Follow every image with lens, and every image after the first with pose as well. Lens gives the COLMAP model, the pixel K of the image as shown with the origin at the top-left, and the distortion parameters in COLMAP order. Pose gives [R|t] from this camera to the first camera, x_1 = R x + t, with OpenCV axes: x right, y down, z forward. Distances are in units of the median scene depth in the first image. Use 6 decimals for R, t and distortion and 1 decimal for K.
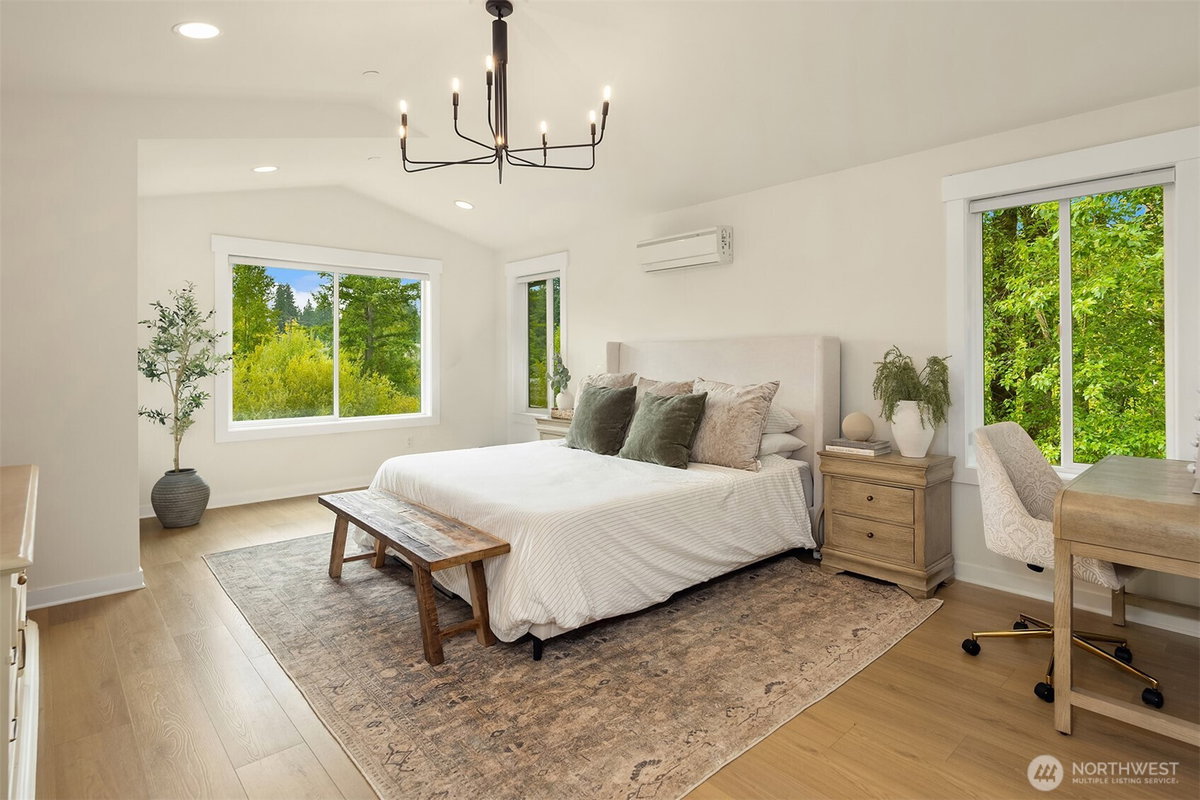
lens RADIAL K [[613.8, 0, 599.0], [0, 613.8, 354.3], [0, 0, 1]] dist [0.000428, 0.000175]
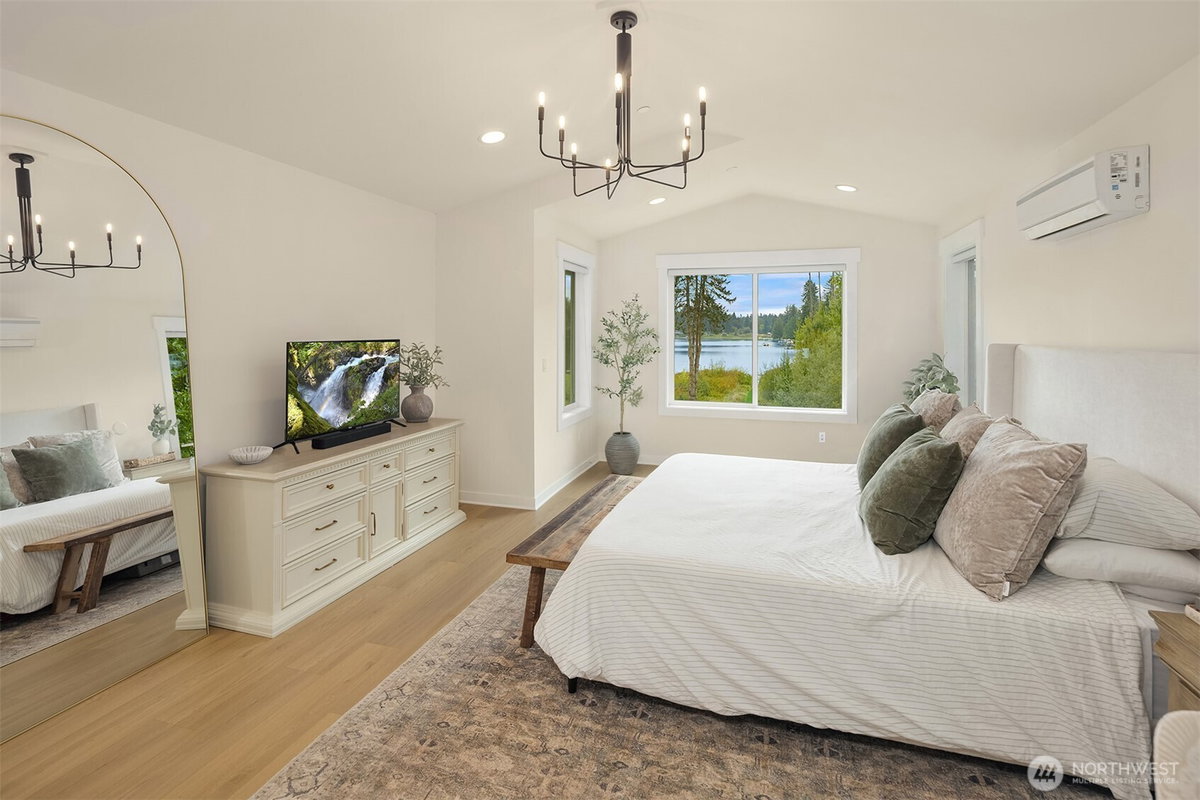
lens RADIAL K [[564.9, 0, 600.0], [0, 564.9, 328.2], [0, 0, 1]] dist [0.000488, -0.000233]
pose [[0.524537, -0.003255, -0.851381, 0.629516], [0.003335, 0.999993, -0.001769, -0.073185], [0.851381, -0.001911, 0.524545, 0.515938]]
